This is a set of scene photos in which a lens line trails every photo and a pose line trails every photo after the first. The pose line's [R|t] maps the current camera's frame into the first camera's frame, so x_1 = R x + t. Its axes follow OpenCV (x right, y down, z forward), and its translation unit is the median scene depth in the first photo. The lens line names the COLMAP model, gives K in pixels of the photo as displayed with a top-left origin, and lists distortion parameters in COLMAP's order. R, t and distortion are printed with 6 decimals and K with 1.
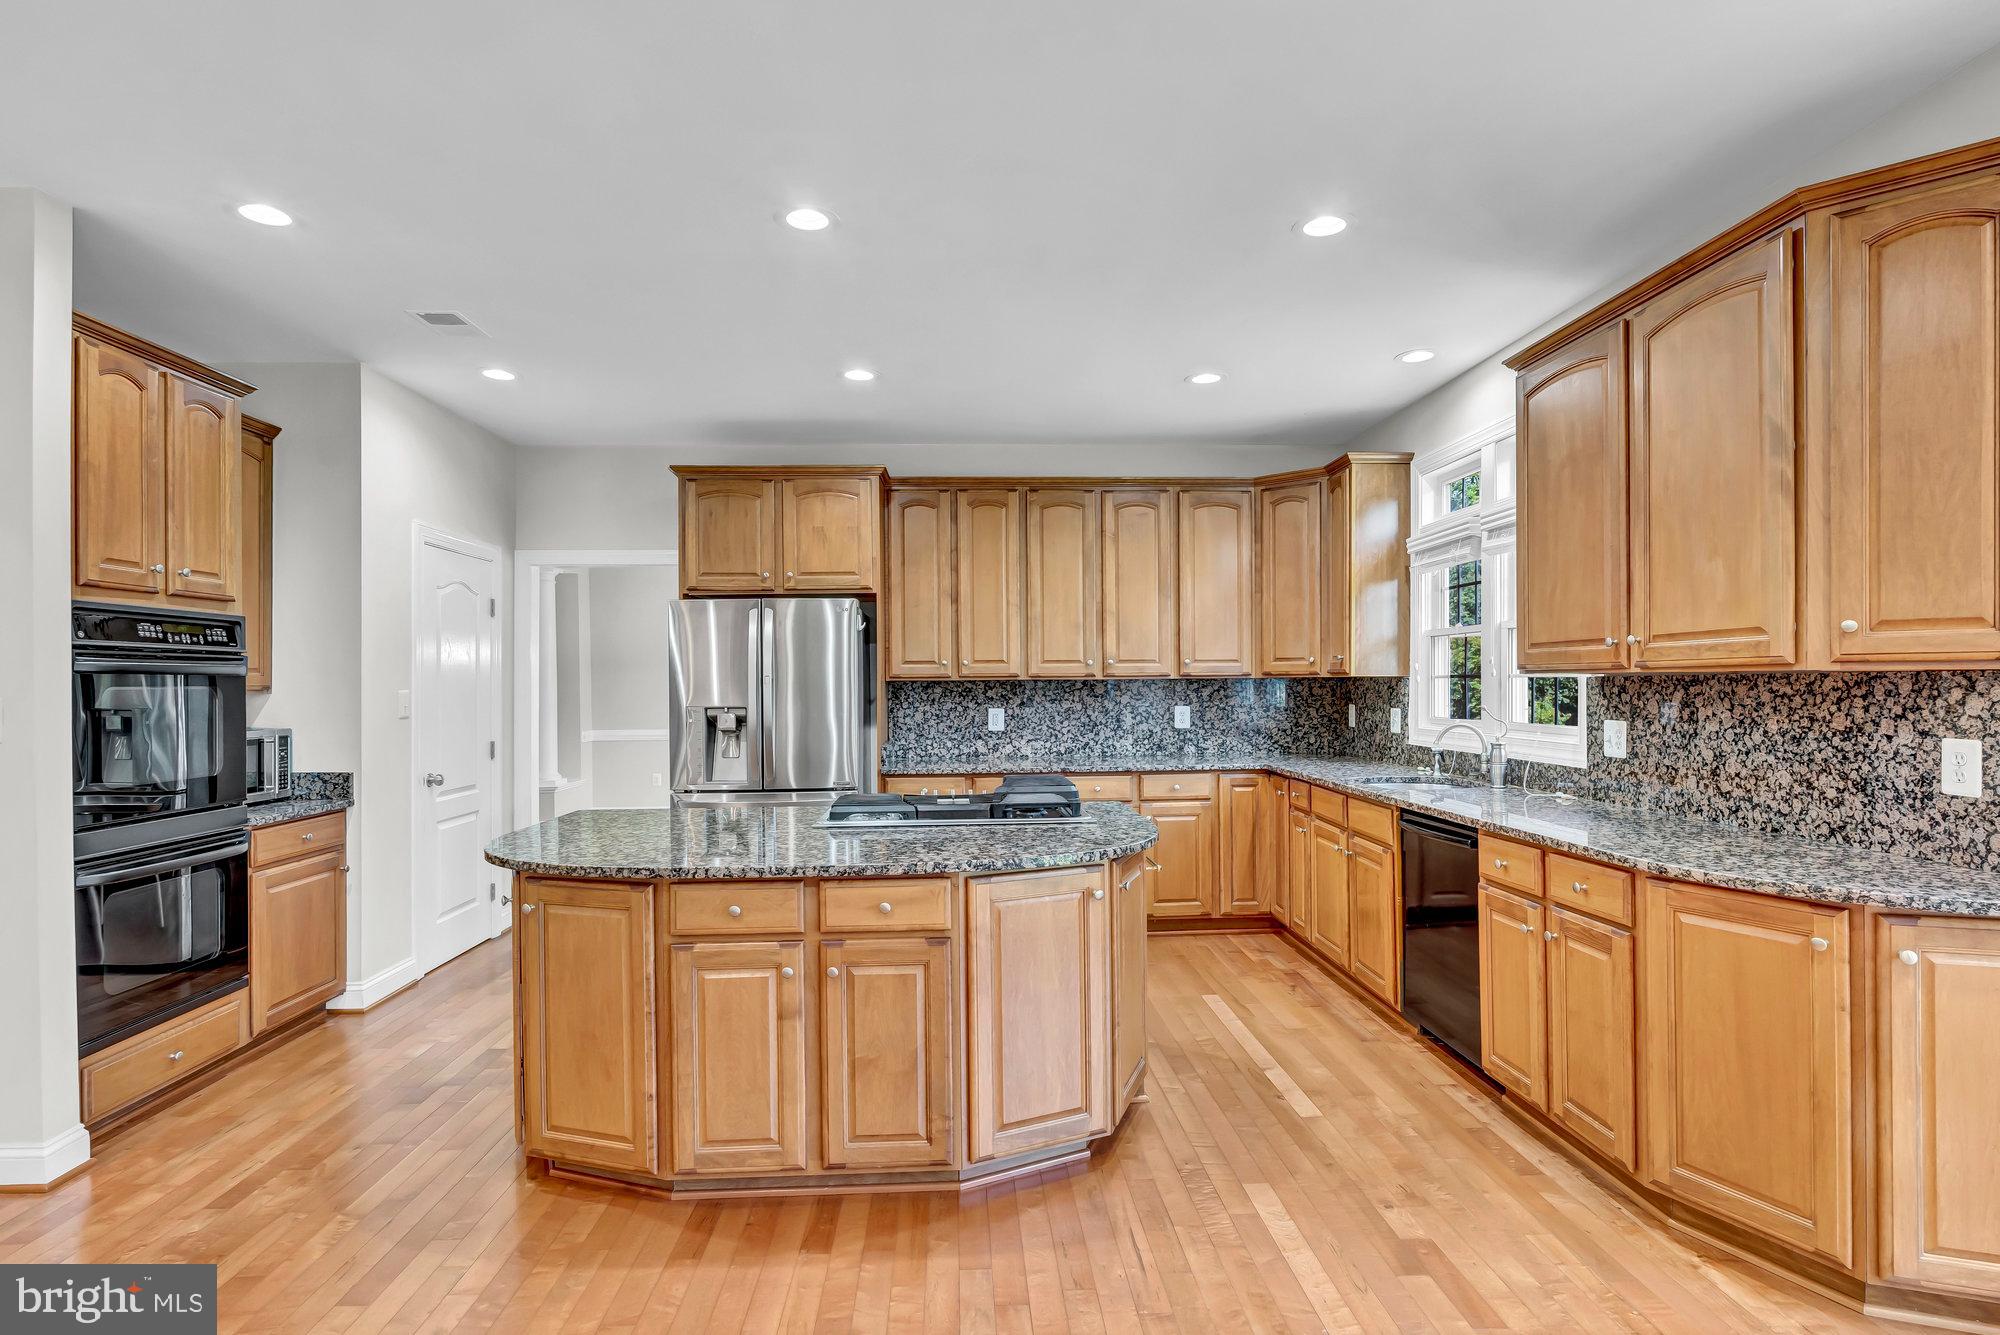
lens RADIAL K [[1031.2, 0, 1001.7], [0, 1031.2, 687.2], [0, 0, 1]] dist [-0.002904, 0.000413]
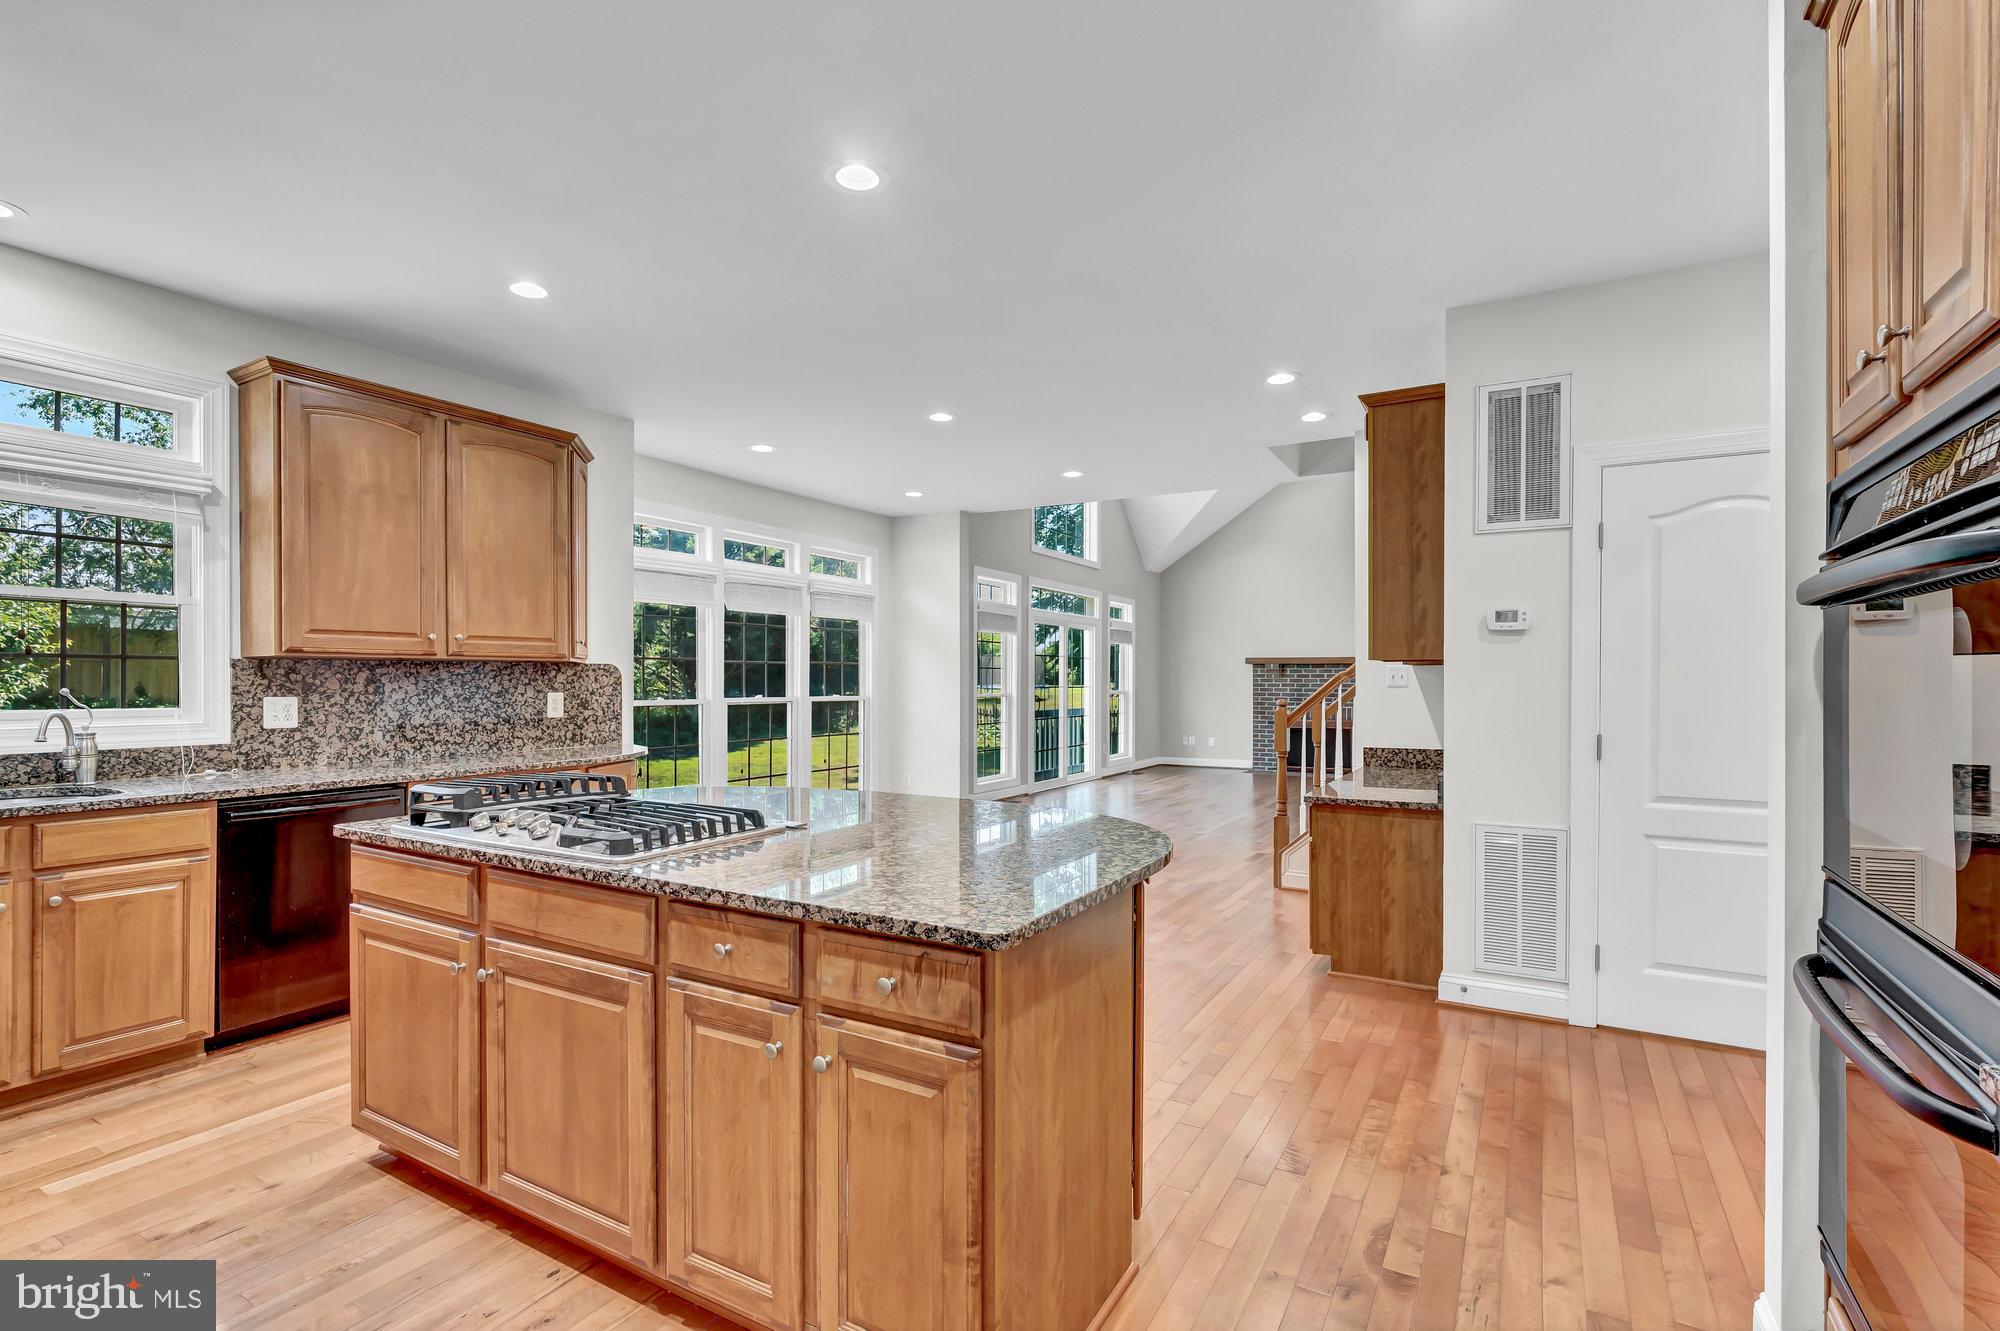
lens RADIAL K [[924.6, 0, 1004.2], [0, 924.6, 686.2], [0, 0, 1]] dist [0.000793, -0.000622]
pose [[-0.839432, 0.002146, 0.543460, -0.579689], [0.008003, 0.999933, 0.008414, 0.015096], [-0.543406, 0.011412, -0.839393, 1.233853]]
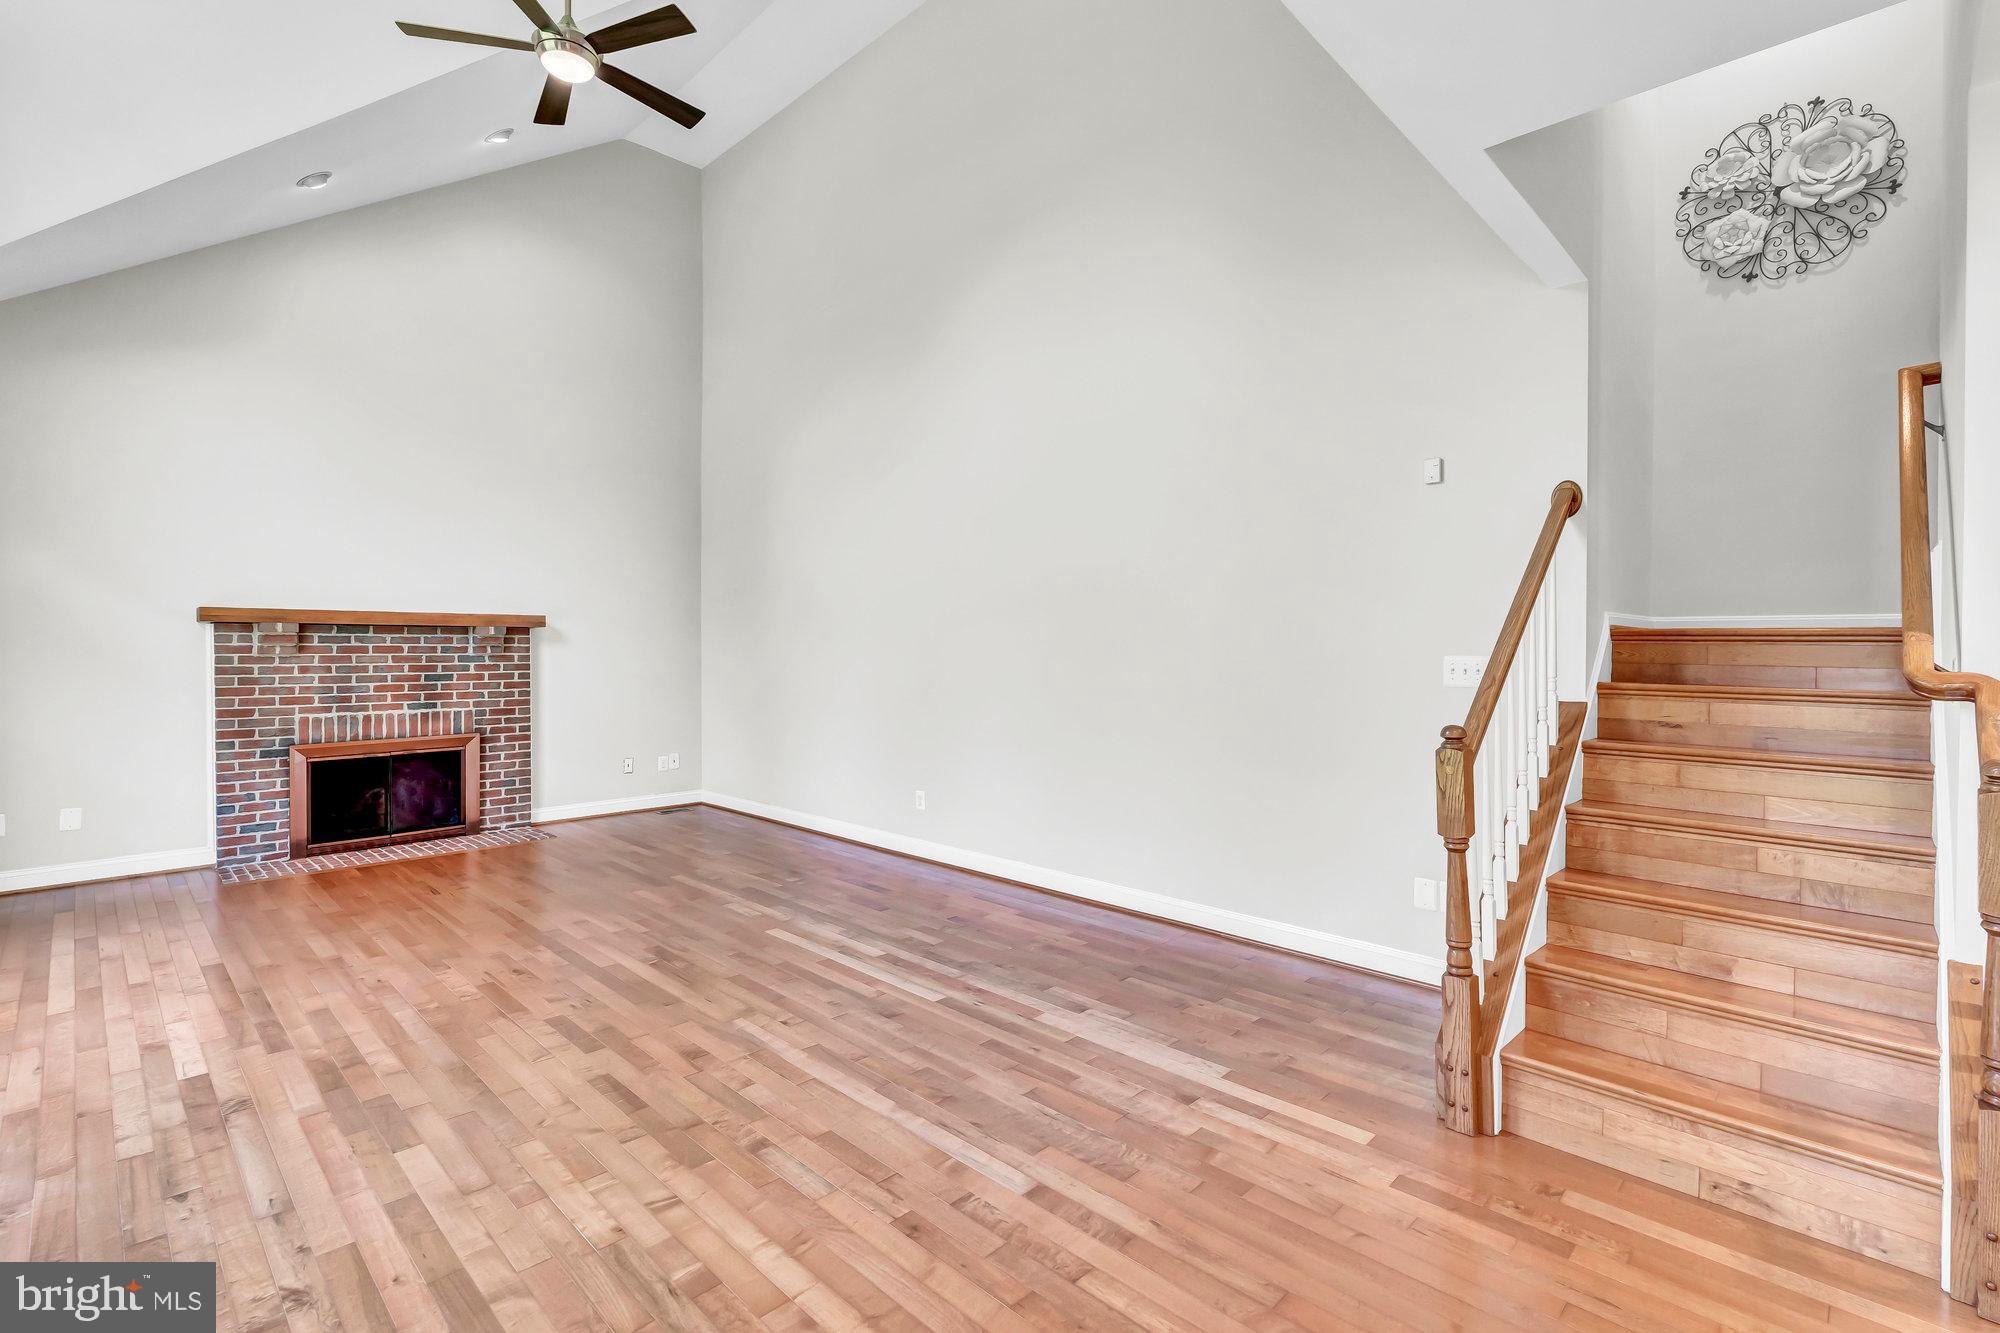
lens RADIAL K [[897.1, 0, 983.3], [0, 897.1, 651.3], [0, 0, 1]] dist [-0.002078, 0.000253]
pose [[-0.737422, 0.010642, -0.675349, 0.506898], [-0.002537, 0.999825, 0.018526, -0.012083], [0.675428, 0.015375, -0.737266, -0.181910]]
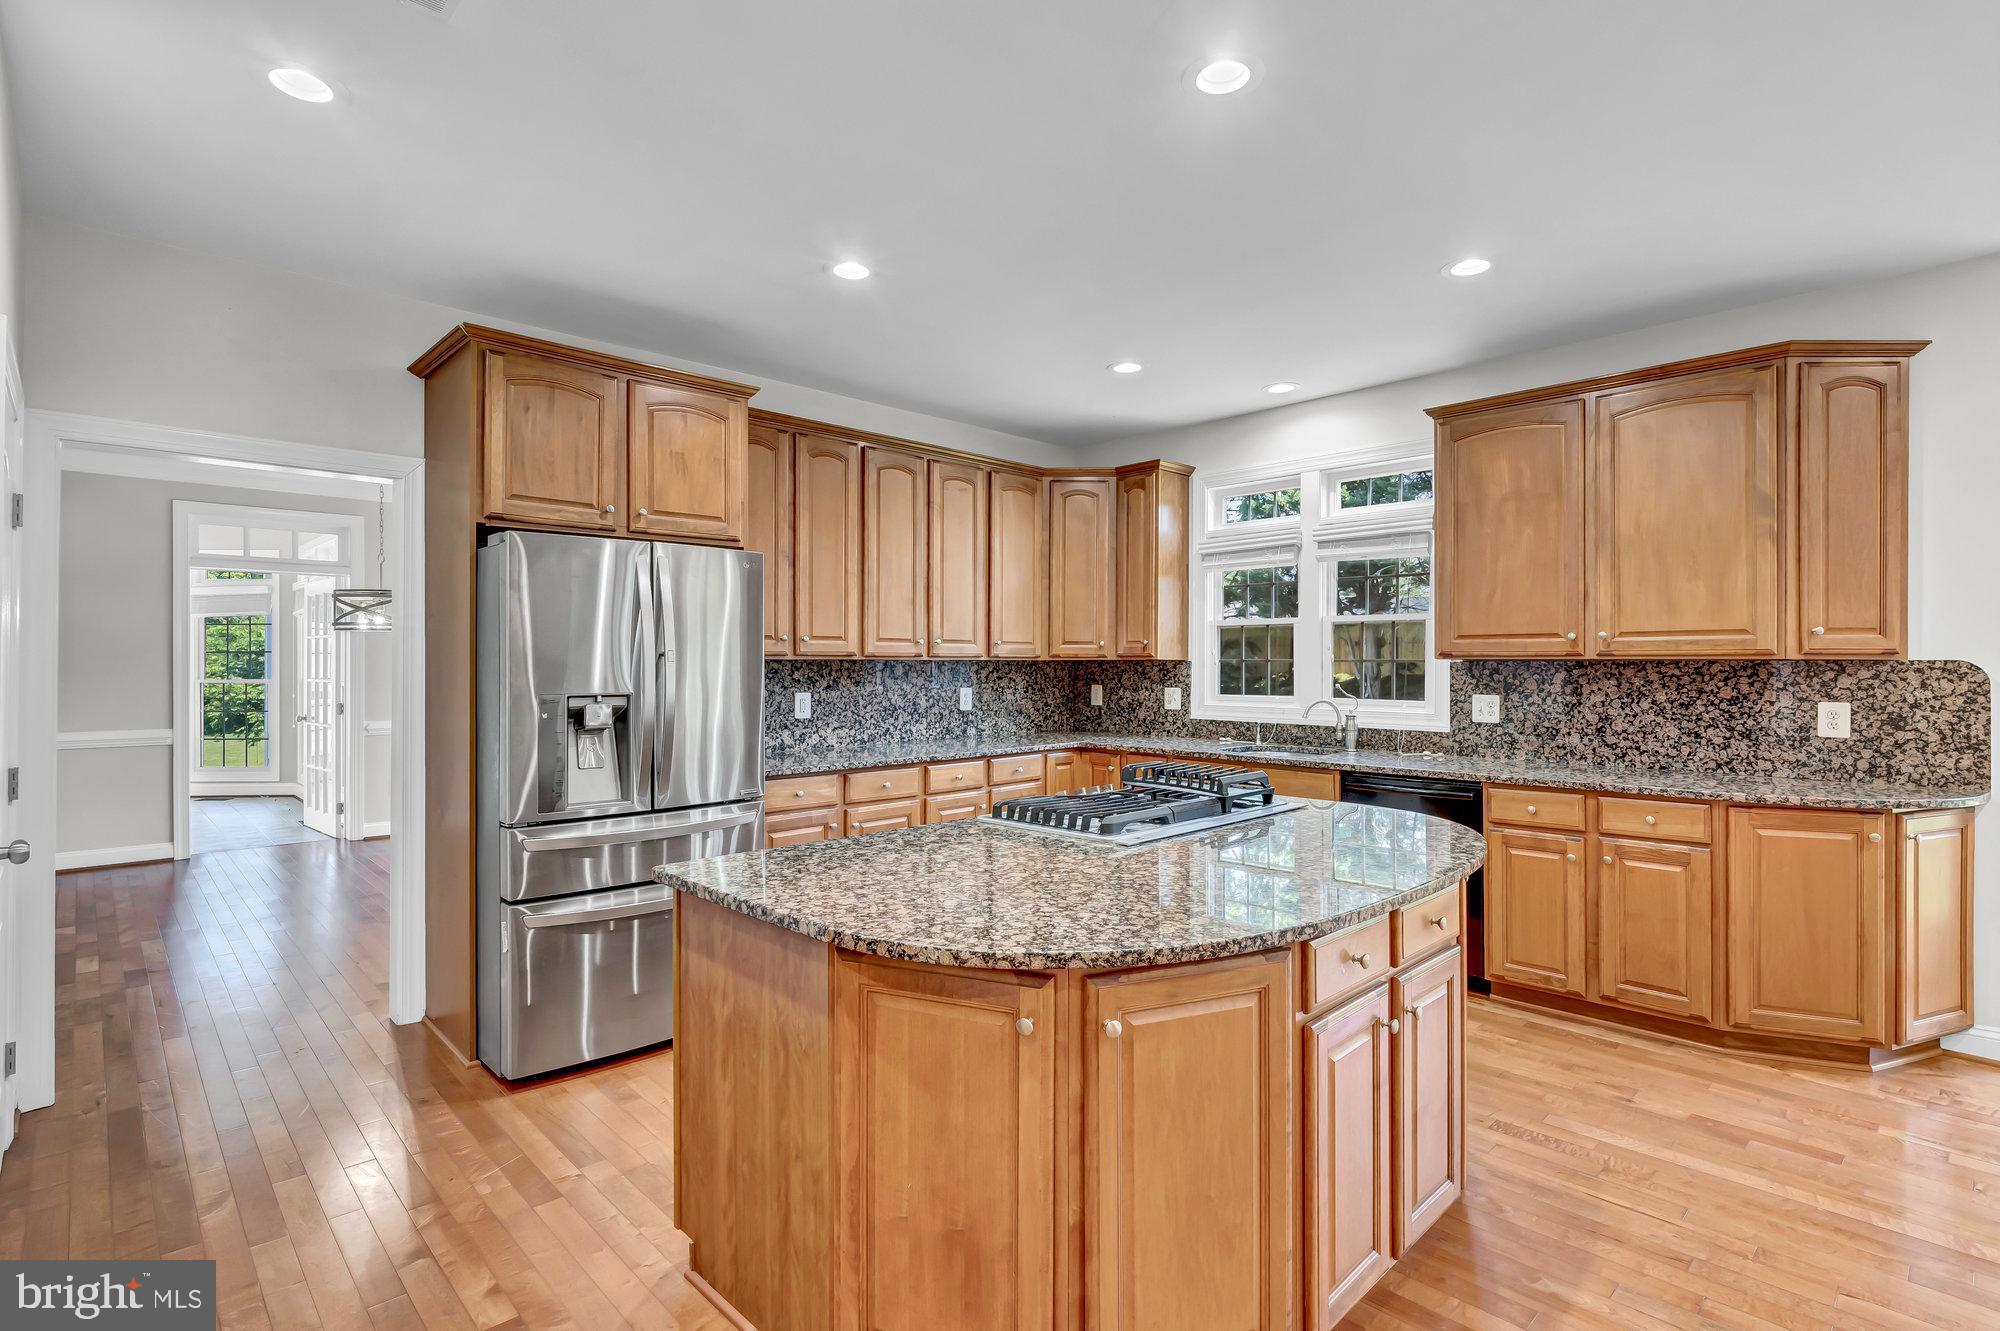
lens RADIAL K [[957.0, 0, 1007.2], [0, 957.0, 665.0], [0, 0, 1]] dist [-0.004222, 0.000282]
pose [[0.751414, 0.006217, 0.659802, -0.587167], [-0.003064, 0.999978, -0.005932, 0.002451], [-0.659824, 0.002436, 0.751416, 0.411650]]
